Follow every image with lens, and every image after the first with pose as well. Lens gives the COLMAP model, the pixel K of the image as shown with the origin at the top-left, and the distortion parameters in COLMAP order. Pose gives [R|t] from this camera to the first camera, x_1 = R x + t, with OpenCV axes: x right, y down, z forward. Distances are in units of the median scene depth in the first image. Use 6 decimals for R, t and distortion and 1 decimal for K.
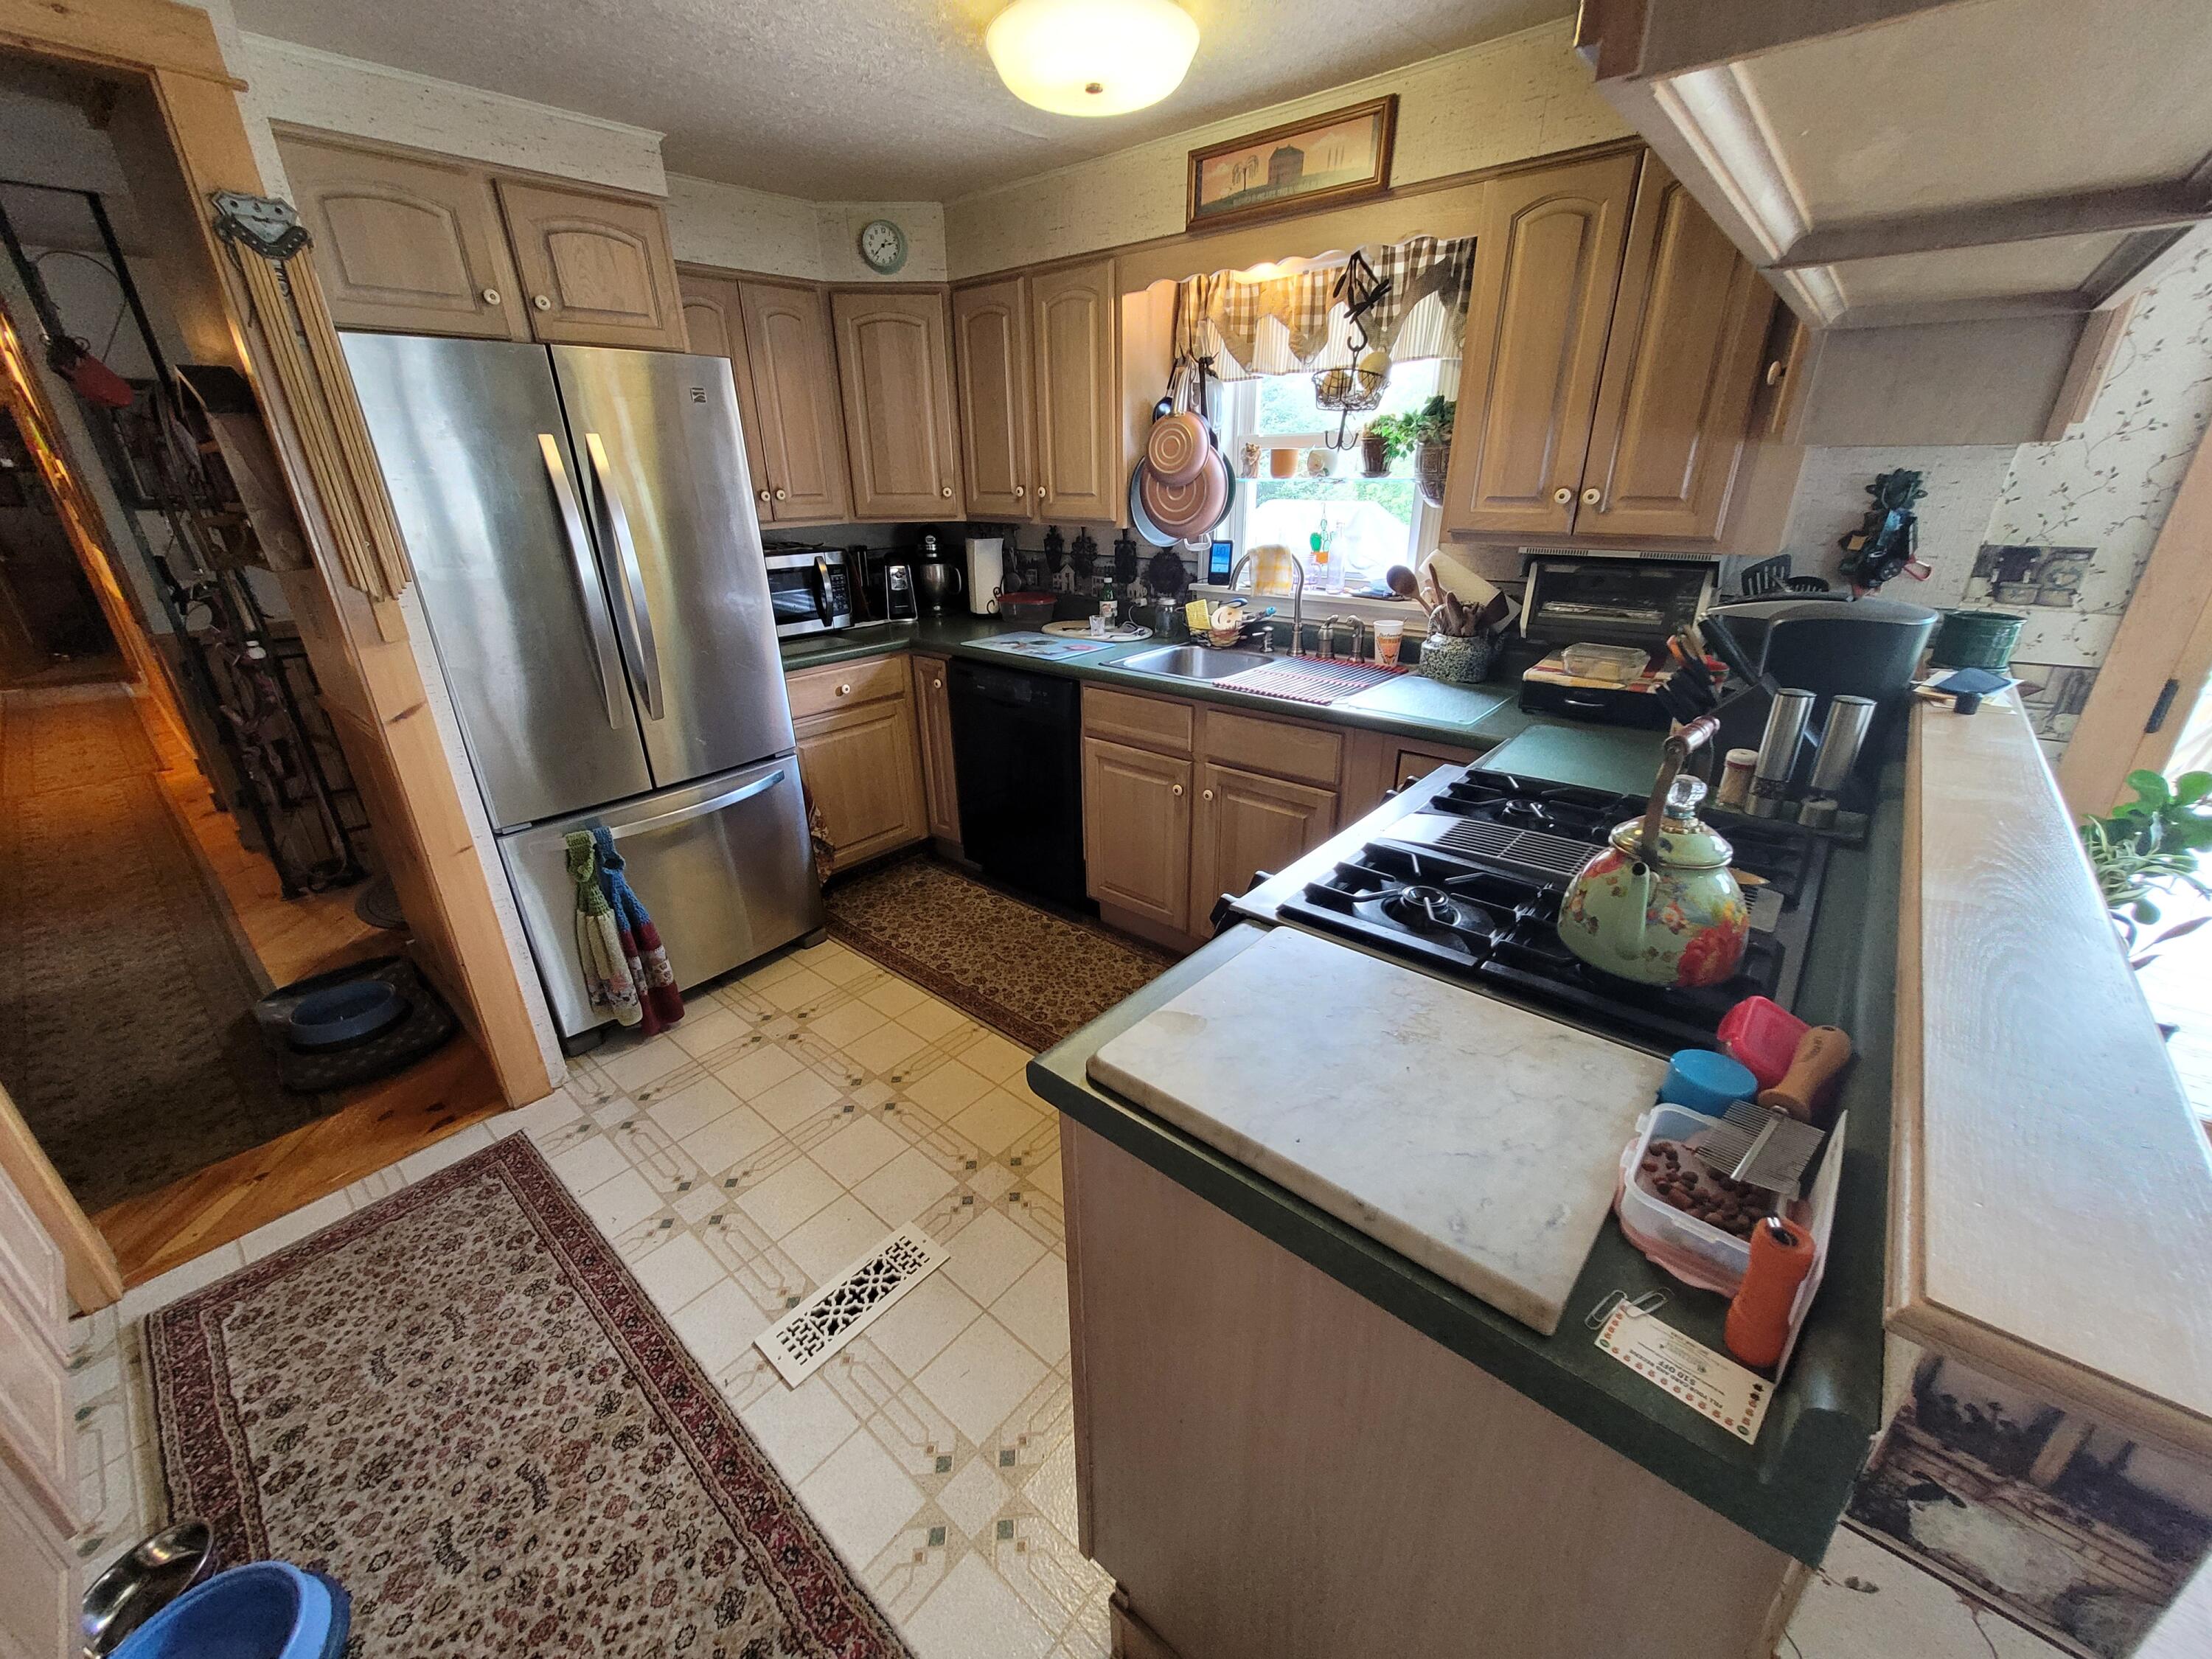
lens RADIAL K [[861.2, 0, 1104.6], [0, 861.2, 826.9], [0, 0, 1]] dist [0.002642, -0.001663]
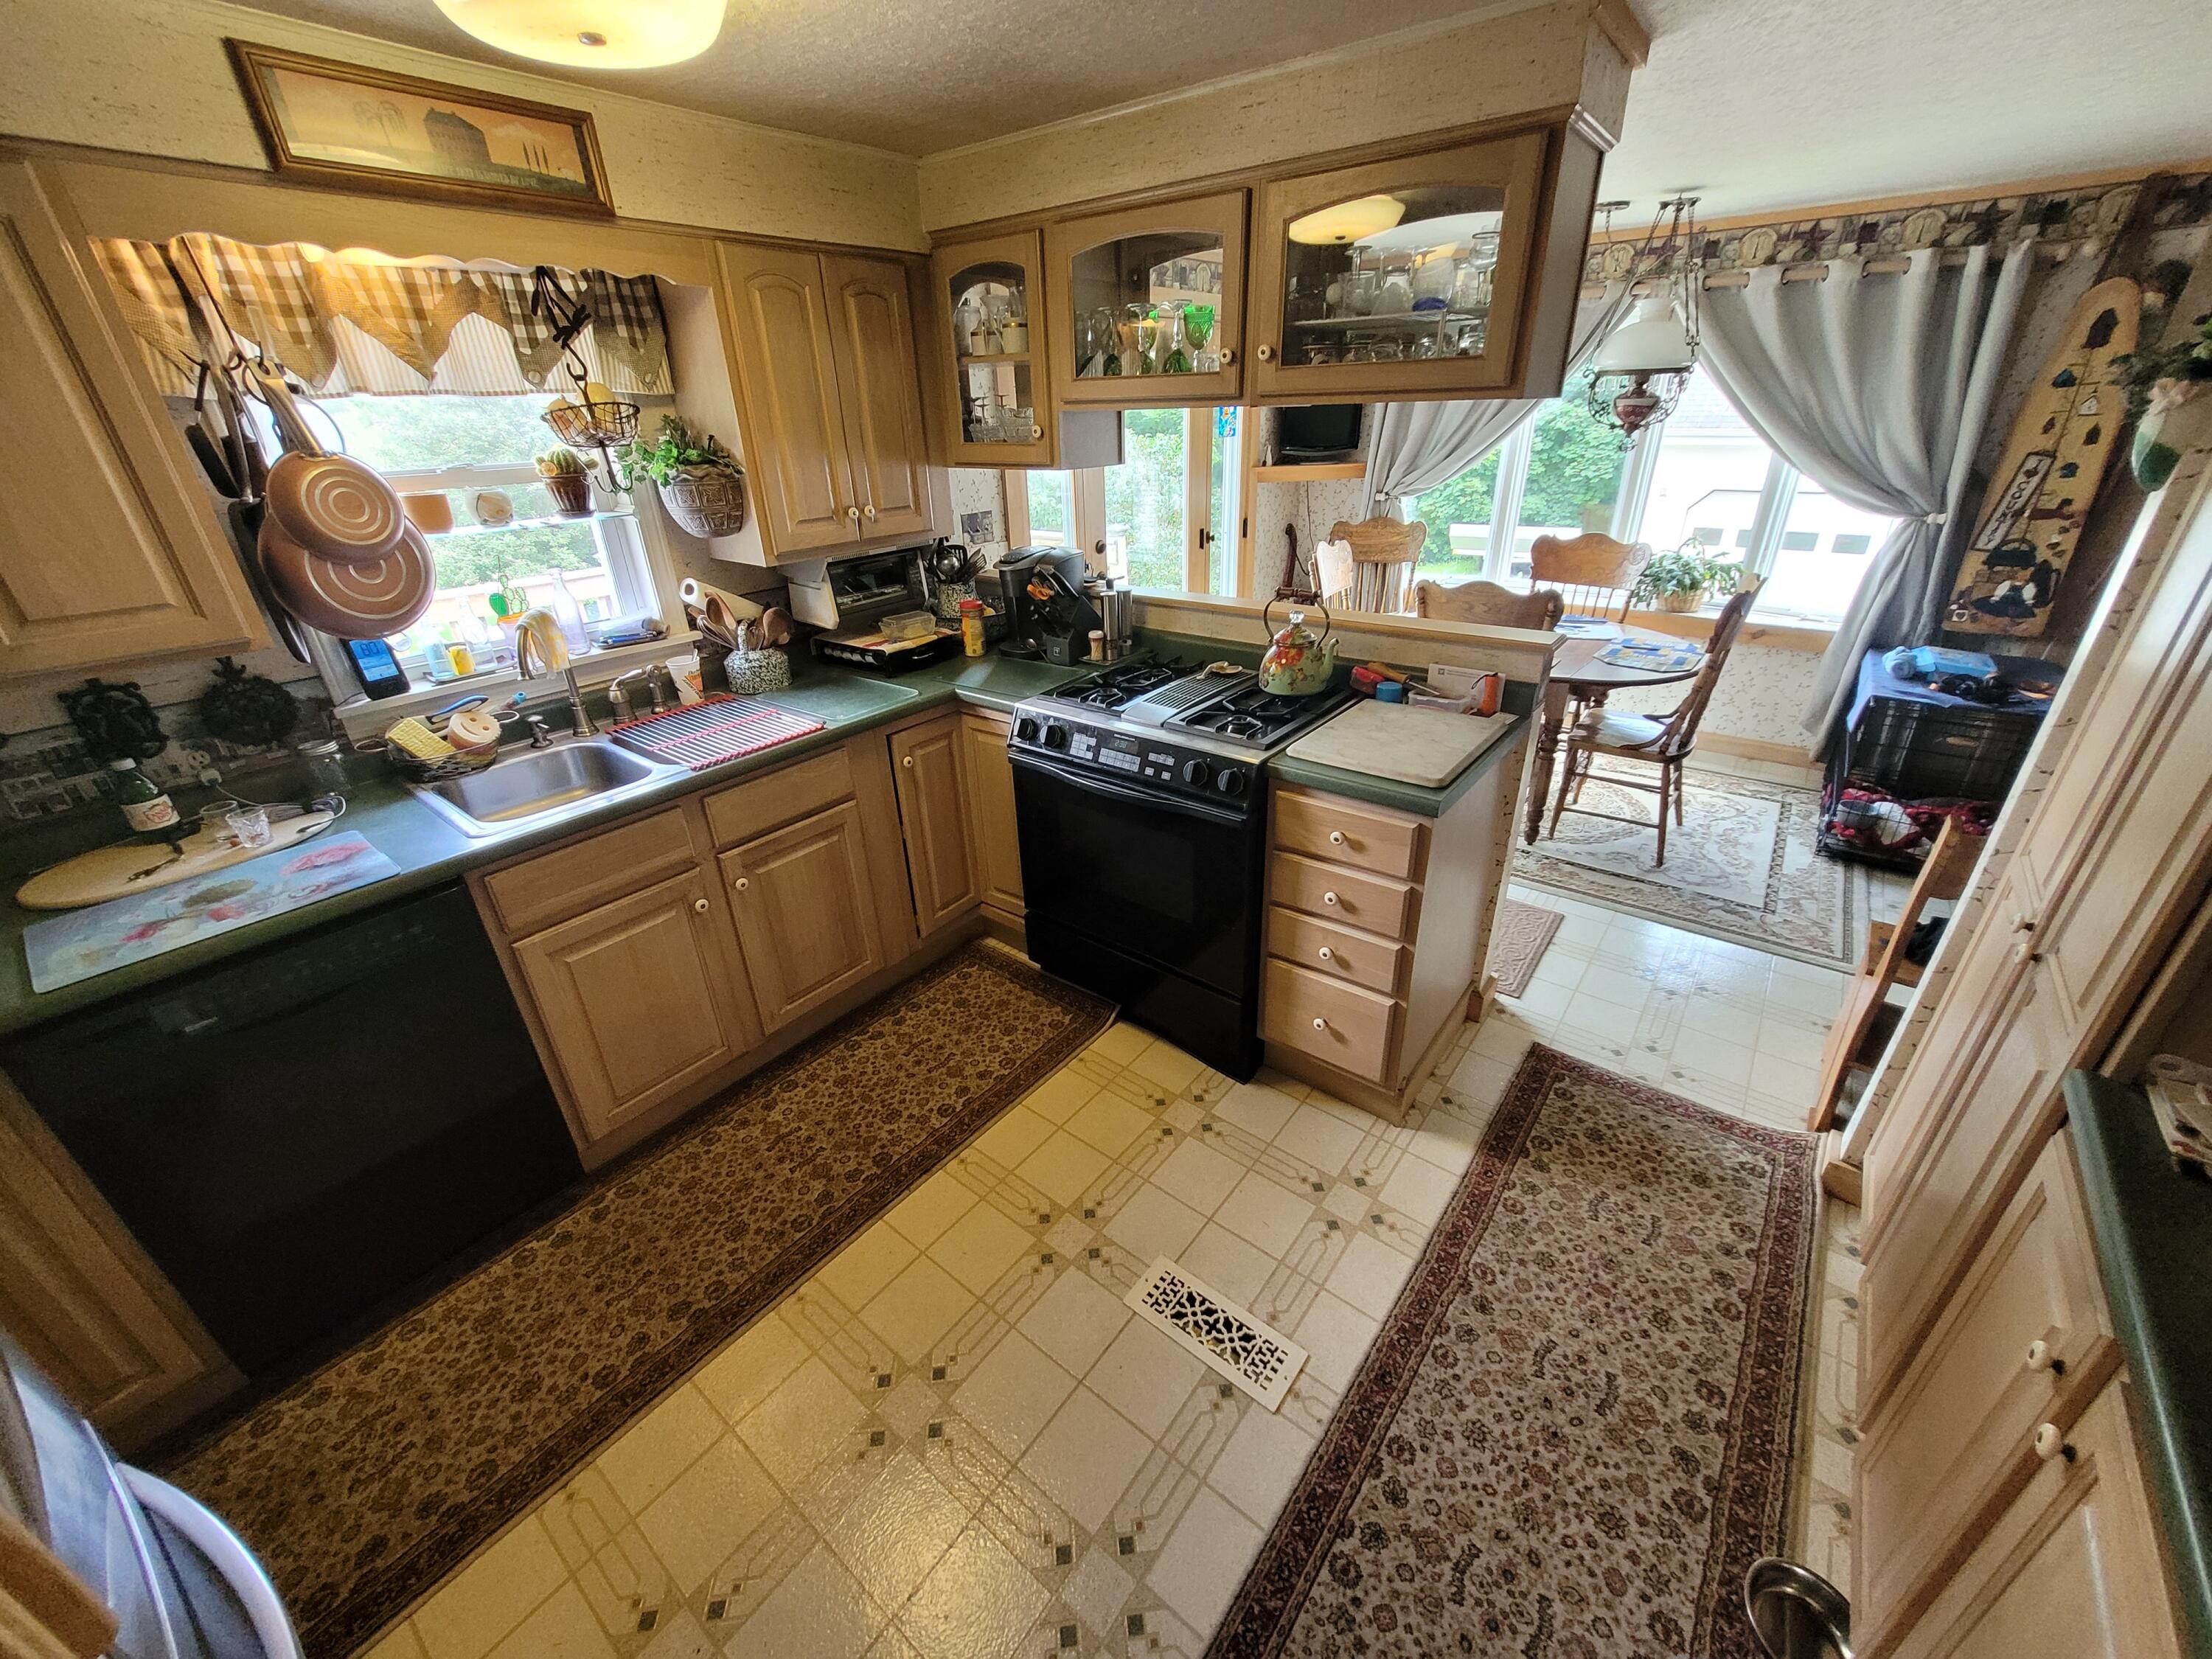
lens RADIAL K [[861.2, 0, 1106.7], [0, 861.2, 830.9], [0, 0, 1]] dist [0.002642, -0.001663]
pose [[-0.040037, -0.431735, 0.901111, -0.968487], [0.411521, 0.814673, 0.408606, -0.419054], [-0.910520, 0.387186, 0.145051, 0.744311]]
